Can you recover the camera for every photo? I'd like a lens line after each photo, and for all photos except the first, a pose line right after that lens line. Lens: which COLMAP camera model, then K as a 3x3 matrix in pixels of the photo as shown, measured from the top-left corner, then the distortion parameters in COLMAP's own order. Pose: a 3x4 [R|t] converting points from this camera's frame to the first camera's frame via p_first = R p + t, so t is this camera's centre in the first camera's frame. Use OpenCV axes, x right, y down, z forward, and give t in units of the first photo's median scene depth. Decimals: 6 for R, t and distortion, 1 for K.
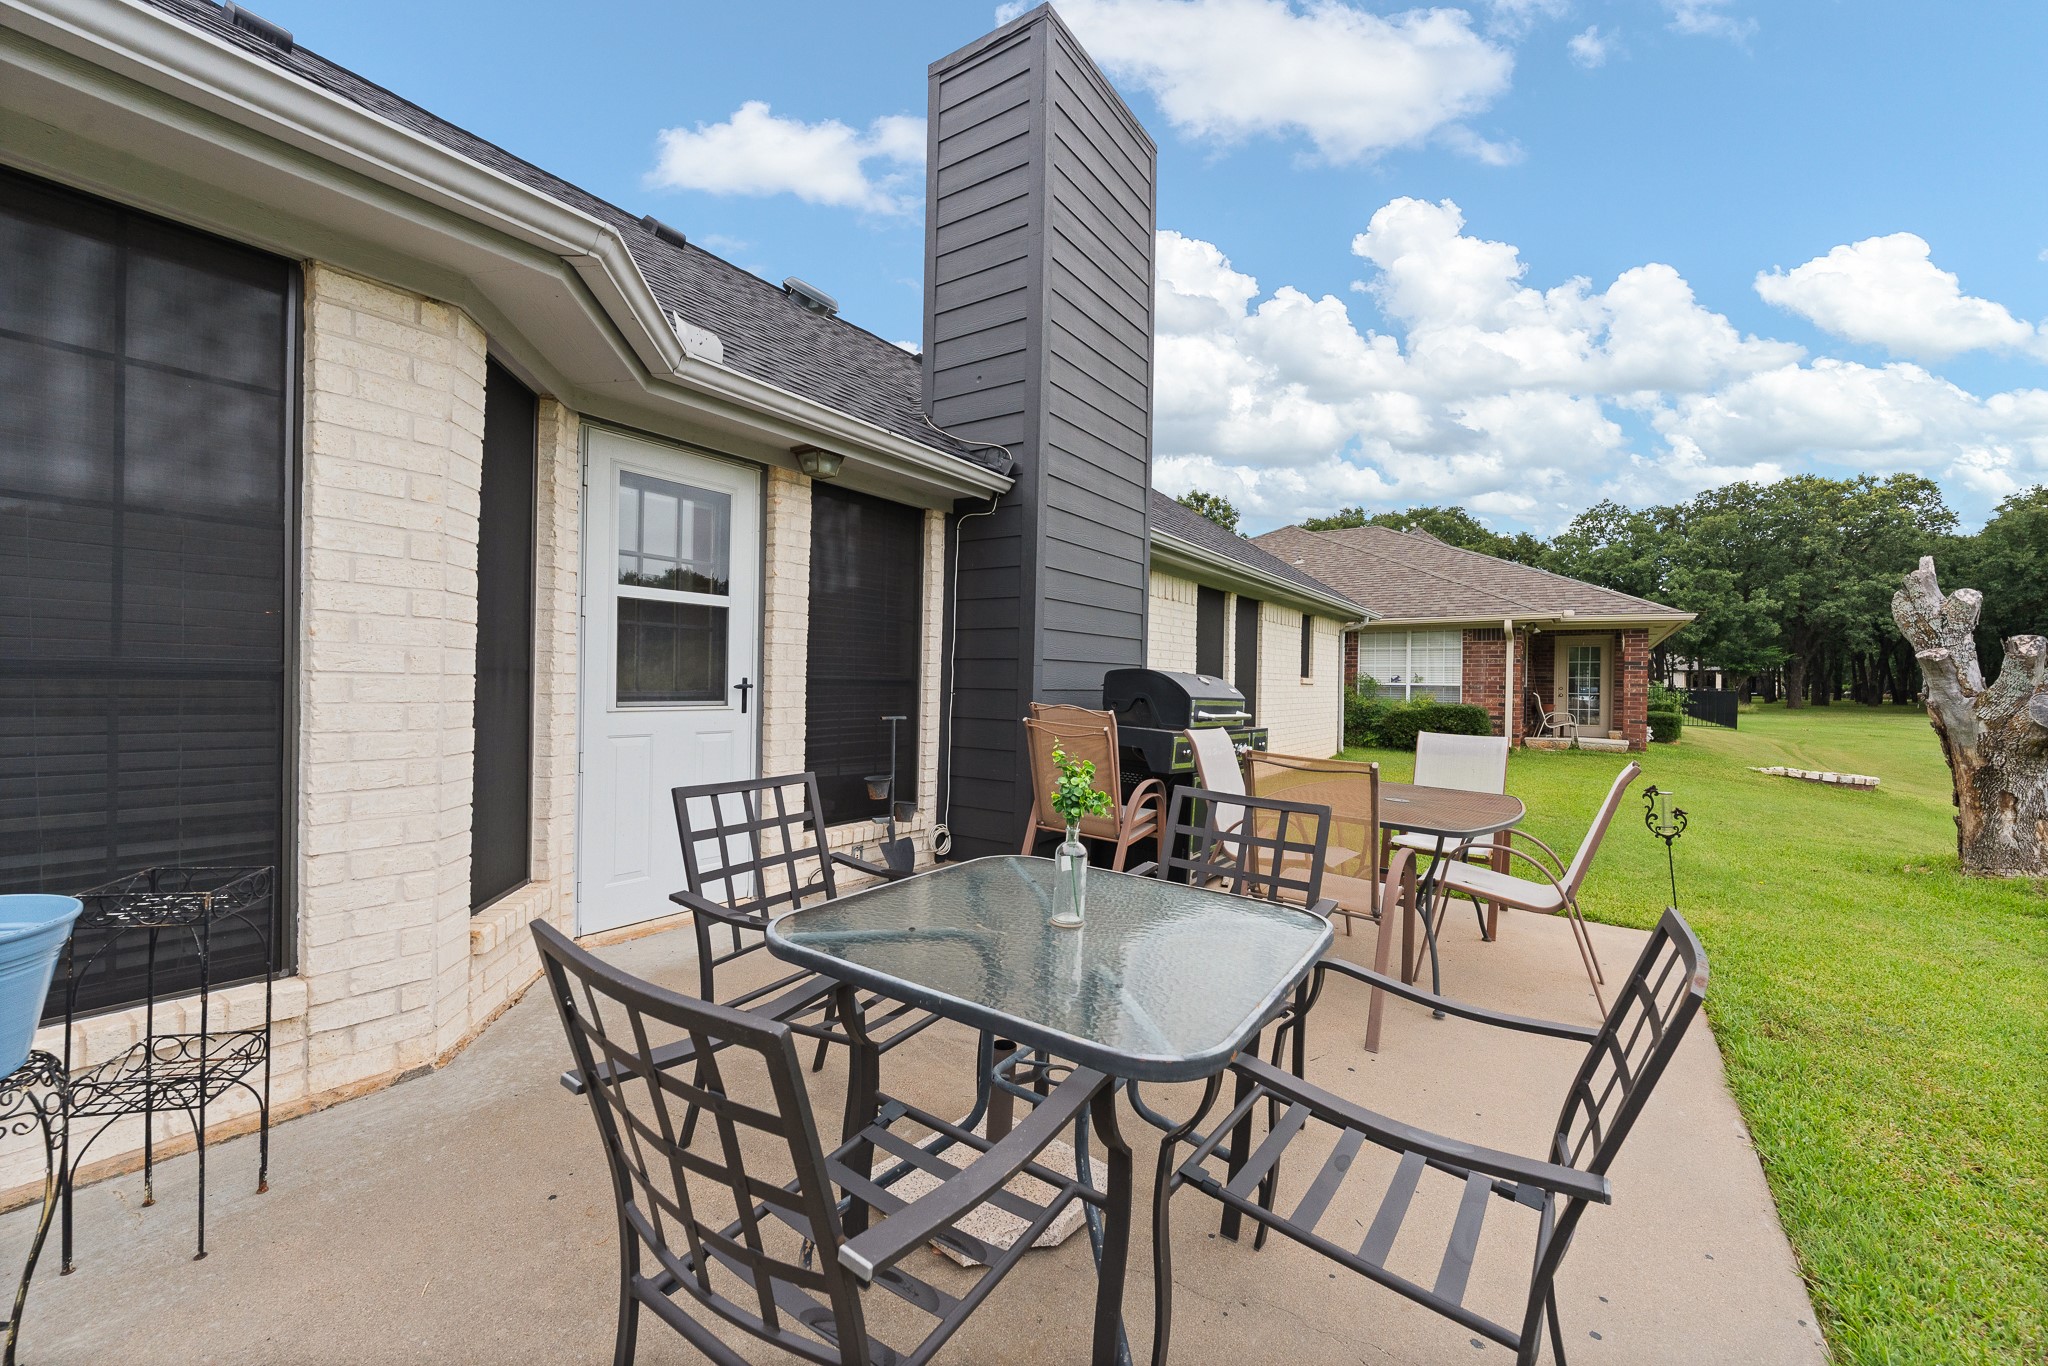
lens RADIAL K [[832.8, 0, 1030.8], [0, 832.8, 697.4], [0, 0, 1]] dist [-0.005127, 0.000920]
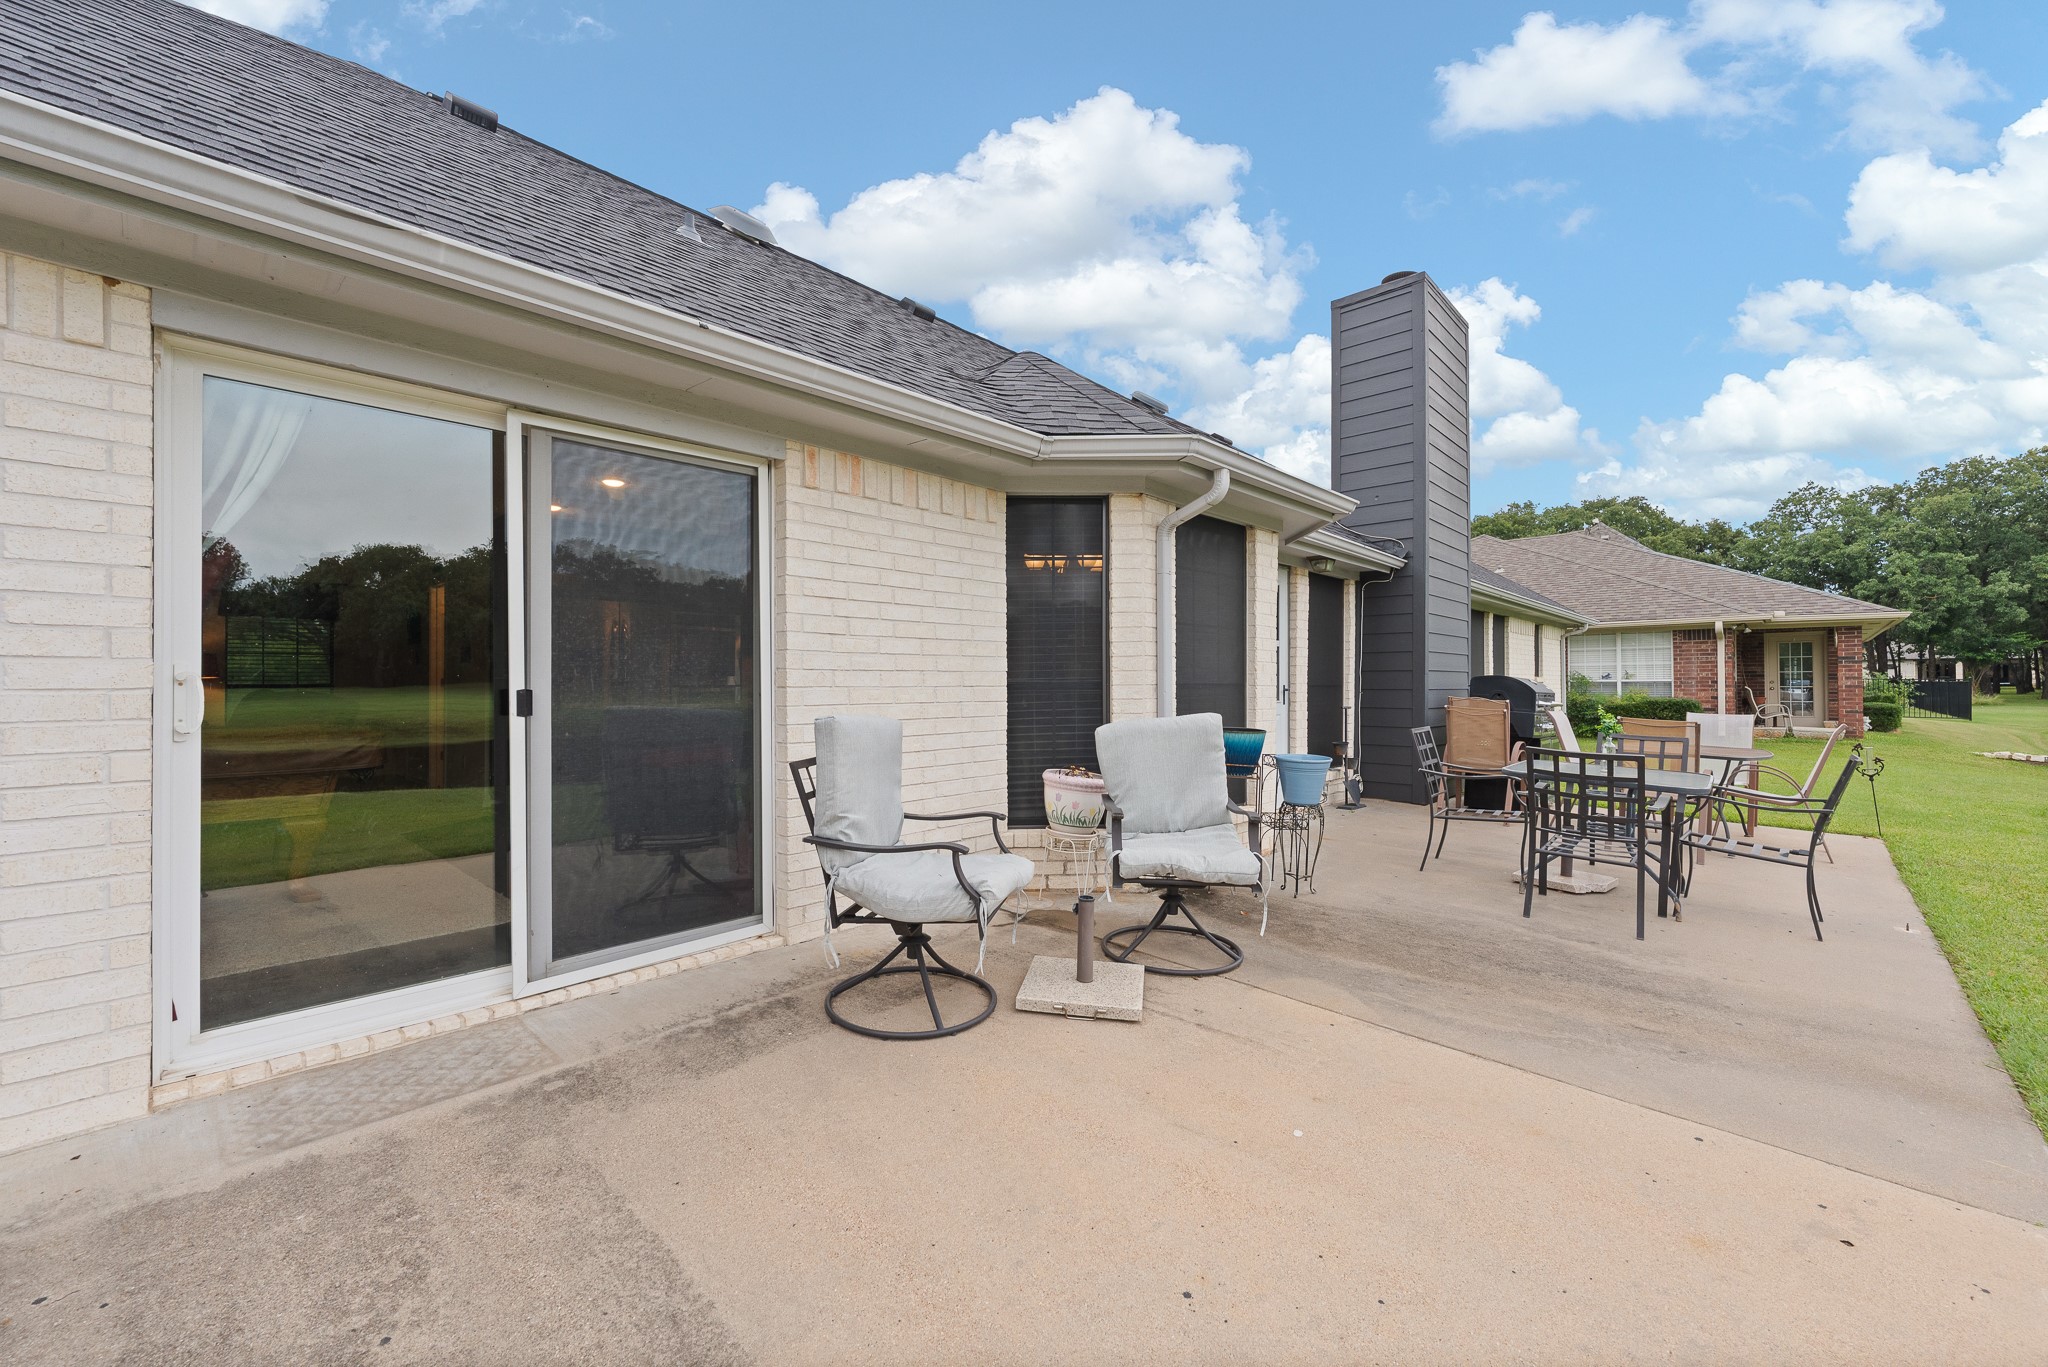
lens RADIAL K [[832.8, 0, 1040.2], [0, 832.8, 681.1], [0, 0, 1]] dist [-0.005127, 0.000920]
pose [[0.988965, -0.018399, -0.147002, -0.136148], [0.014752, 0.999557, -0.025862, 0.001558], [0.147412, 0.023408, 0.988798, -0.194323]]
